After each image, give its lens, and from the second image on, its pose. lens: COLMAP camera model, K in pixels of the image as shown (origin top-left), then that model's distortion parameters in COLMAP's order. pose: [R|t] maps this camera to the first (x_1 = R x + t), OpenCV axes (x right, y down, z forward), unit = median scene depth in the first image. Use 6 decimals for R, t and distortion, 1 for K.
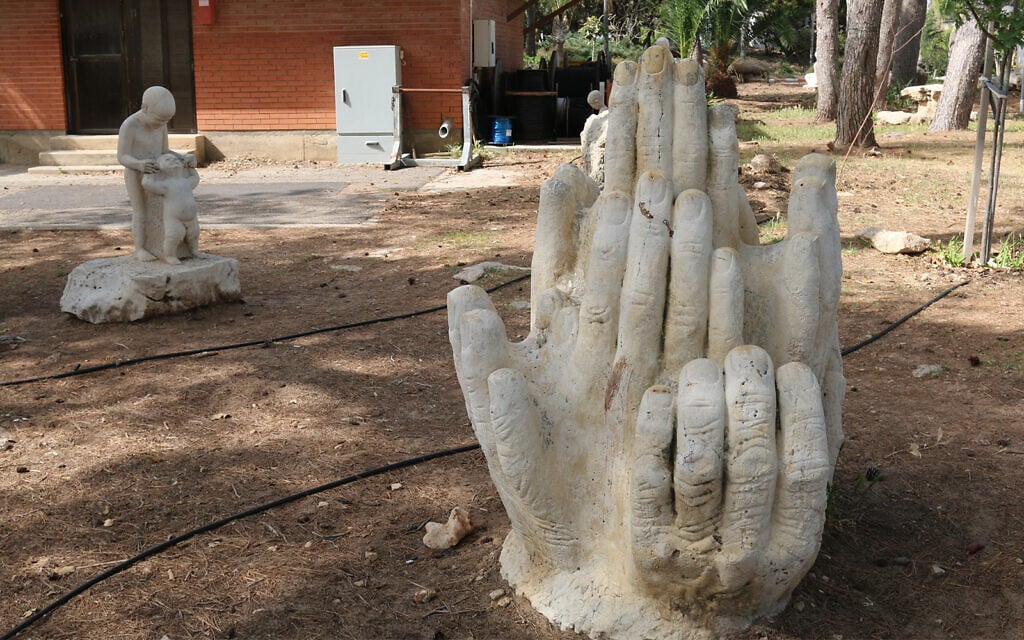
lens RADIAL K [[1411.9, 0, 512.2], [0, 1411.9, 320.3], [0, 0, 1]] dist [-0.018635, 0.000000]
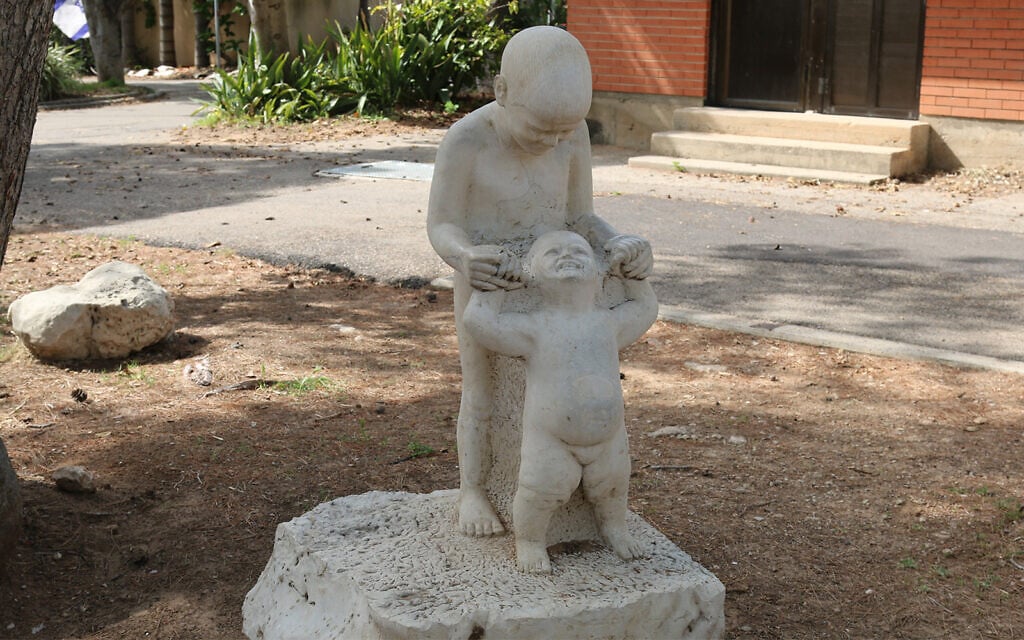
lens RADIAL K [[1411.9, 0, 512.5], [0, 1411.9, 320.5], [0, 0, 1]] dist [-0.018635, 0.000000]
pose [[0.831399, 0.147979, -0.535610, -0.046817], [-0.128254, 0.988965, 0.074152, -0.075562], [0.540673, 0.007044, 0.841204, 0.449321]]
